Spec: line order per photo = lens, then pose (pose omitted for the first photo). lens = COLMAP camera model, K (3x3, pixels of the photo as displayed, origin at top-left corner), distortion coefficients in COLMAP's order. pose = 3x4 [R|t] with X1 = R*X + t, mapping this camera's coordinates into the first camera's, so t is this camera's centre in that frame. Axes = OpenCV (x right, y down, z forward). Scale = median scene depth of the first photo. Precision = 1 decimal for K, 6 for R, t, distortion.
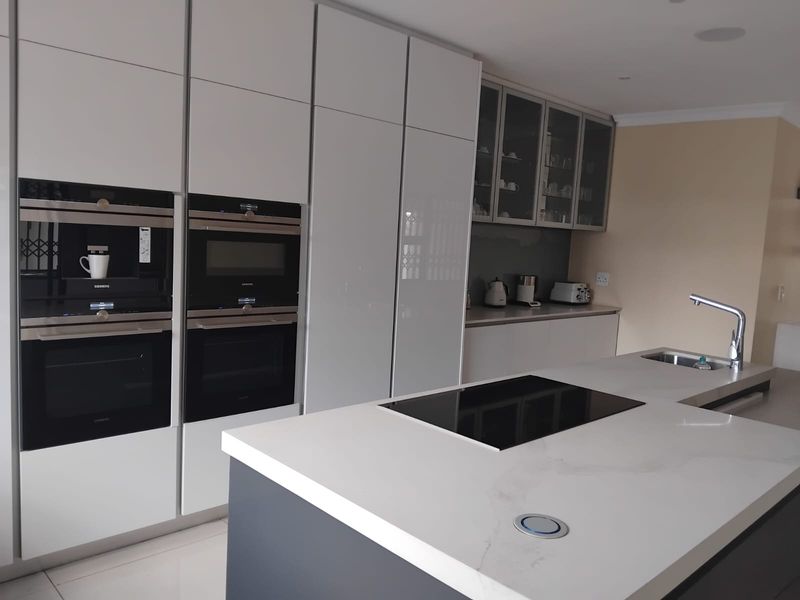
lens RADIAL K [[626.9, 0, 399.8], [0, 626.9, 297.0], [0, 0, 1]] dist [0.064365, -0.128019]
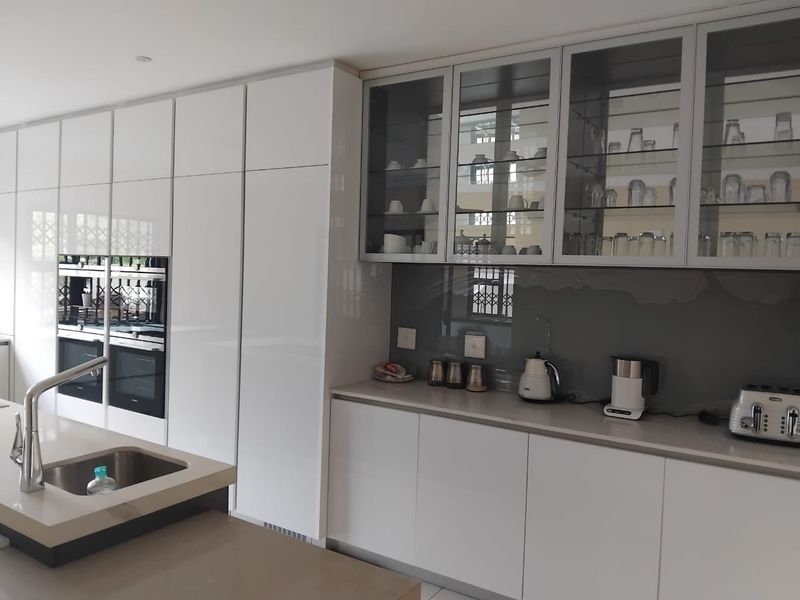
lens RADIAL K [[626.9, 0, 399.7], [0, 626.9, 302.7], [0, 0, 1]] dist [0.064365, -0.128019]
pose [[0.224097, -0.014032, -0.974466, 1.054241], [-0.121892, 0.991641, -0.042311, -0.053670], [0.966914, 0.128261, 0.220513, 1.061969]]
